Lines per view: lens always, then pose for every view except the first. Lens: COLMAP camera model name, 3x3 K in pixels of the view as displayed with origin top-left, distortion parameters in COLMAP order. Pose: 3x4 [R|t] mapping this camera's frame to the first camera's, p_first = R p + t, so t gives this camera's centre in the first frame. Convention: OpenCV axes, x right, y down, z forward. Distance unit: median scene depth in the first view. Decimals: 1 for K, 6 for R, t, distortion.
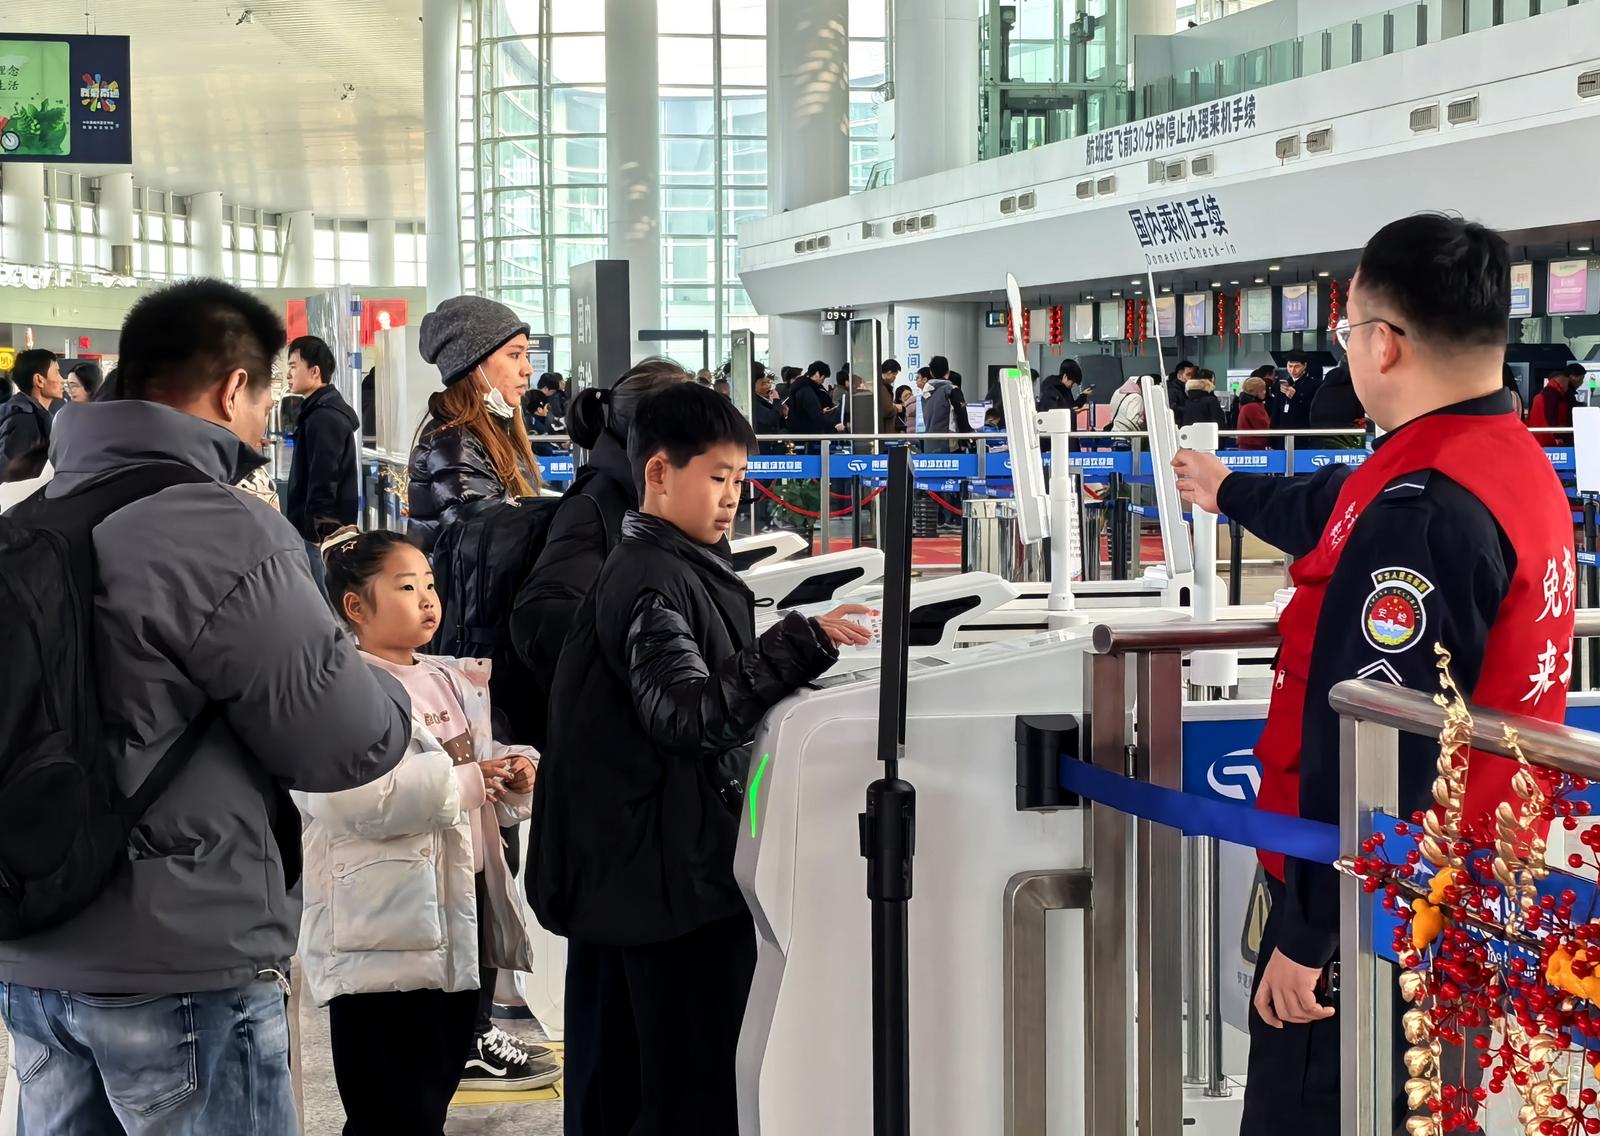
lens RADIAL K [[3285.1, 0, 800.0], [0, 3285.1, 568.0], [0, 0, 1]] dist [0.364641, -0.050524]
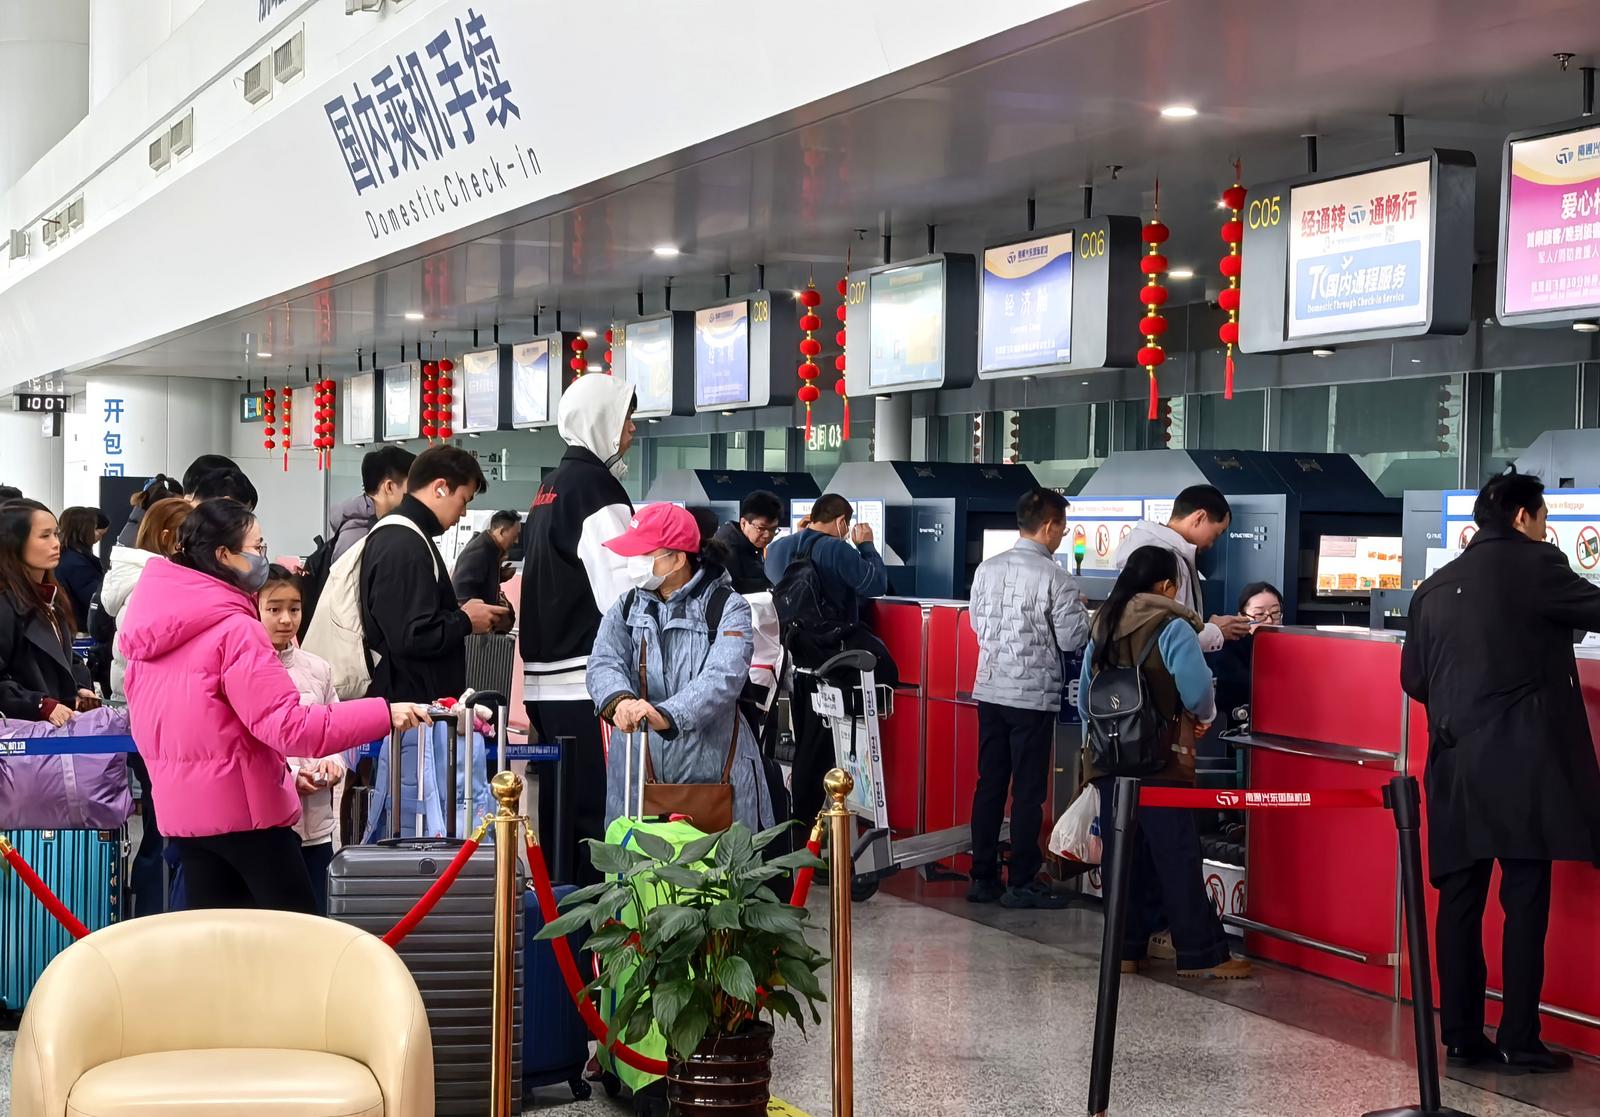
lens RADIAL K [[3131.0, 0, 800.0], [0, 3131.0, 558.5], [0, 0, 1]] dist [0.007759, 0.028339]
pose [[0.988617, 0.022352, 0.148782, 0.105417], [-0.015607, 0.998803, -0.046349, -0.035950], [-0.149640, 0.043499, 0.987783, 0.635328]]
